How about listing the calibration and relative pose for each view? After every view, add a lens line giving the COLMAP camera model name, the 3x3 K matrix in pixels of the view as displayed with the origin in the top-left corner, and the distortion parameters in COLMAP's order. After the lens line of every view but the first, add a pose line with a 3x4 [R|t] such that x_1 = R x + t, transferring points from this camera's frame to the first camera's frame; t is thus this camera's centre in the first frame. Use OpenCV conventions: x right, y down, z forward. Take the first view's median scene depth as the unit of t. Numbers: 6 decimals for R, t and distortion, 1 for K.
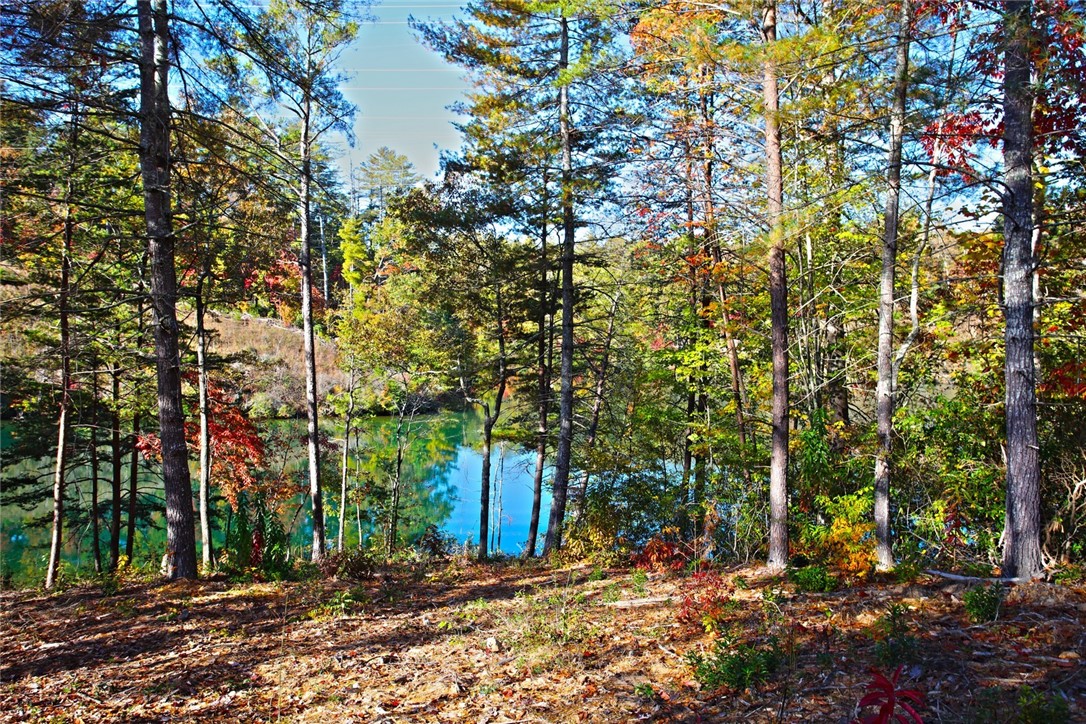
lens RADIAL K [[824.7, 0, 542.1], [0, 824.7, 368.9], [0, 0, 1]] dist [-0.035068, 0.082589]
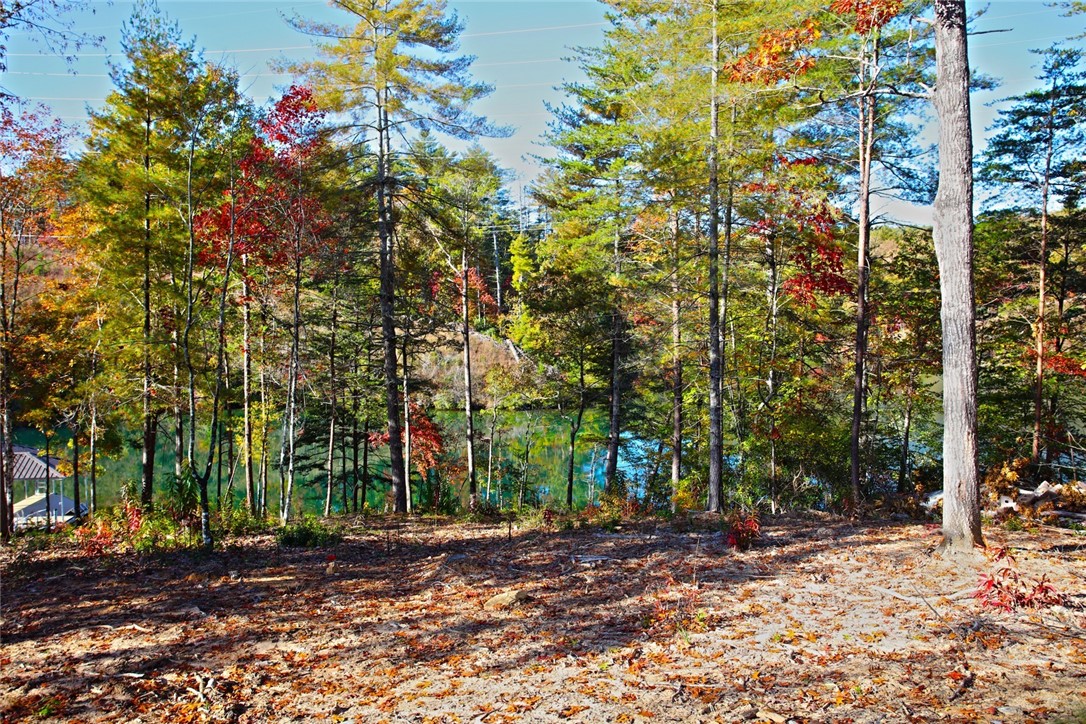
lens RADIAL K [[824.7, 0, 543.9], [0, 824.7, 366.8], [0, 0, 1]] dist [-0.035068, 0.082589]
pose [[0.977348, 0.007884, -0.211492, 0.203887], [-0.004341, 0.999842, 0.017213, -0.083255], [0.211594, -0.015905, 0.977228, -0.551800]]
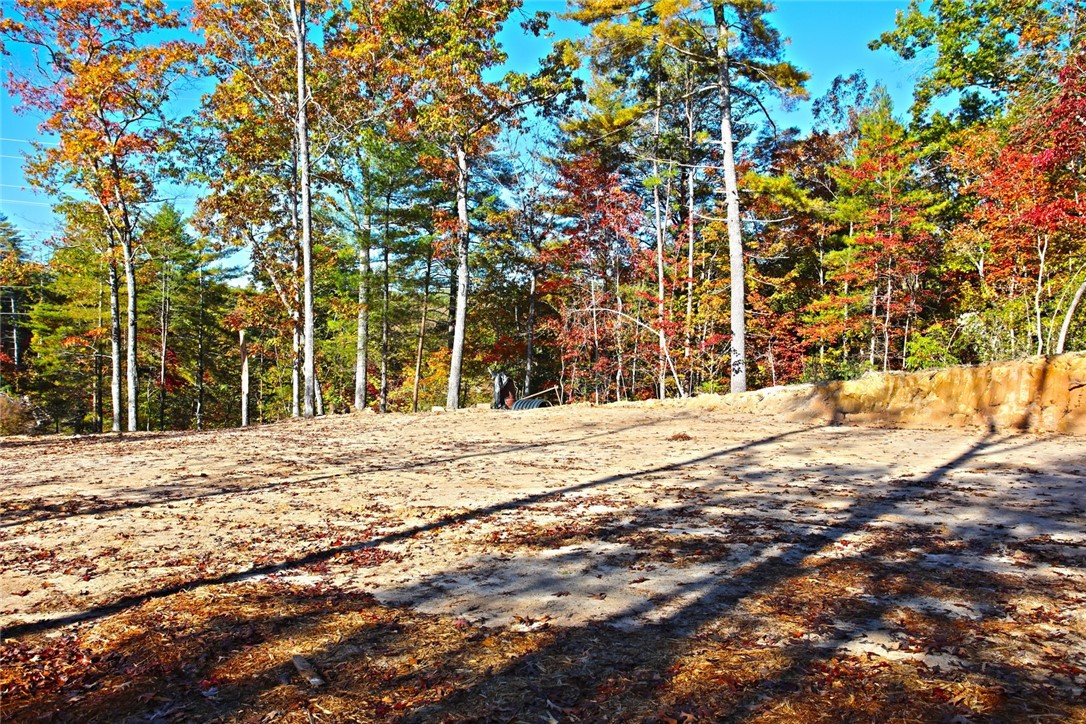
lens RADIAL K [[824.7, 0, 543.6], [0, 824.7, 367.7], [0, 0, 1]] dist [-0.035068, 0.082589]
pose [[0.957874, 0.009108, 0.287044, 0.674257], [0.002292, 0.999223, -0.039354, -0.122303], [-0.287179, 0.038354, 0.957109, -1.993023]]
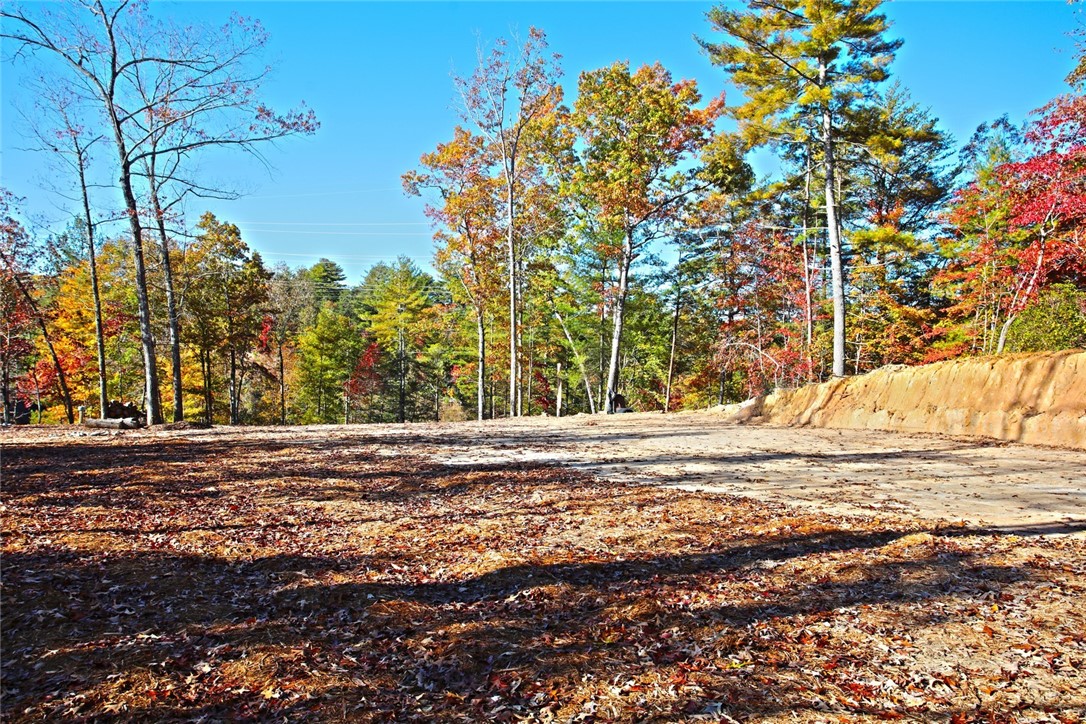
lens RADIAL K [[824.7, 0, 543.1], [0, 824.7, 367.0], [0, 0, 1]] dist [-0.035068, 0.082589]
pose [[0.963362, 0.002304, -0.268195, 1.178185], [-0.021116, 0.997511, -0.067279, -0.095148], [0.267372, 0.070478, 0.961013, -2.497629]]
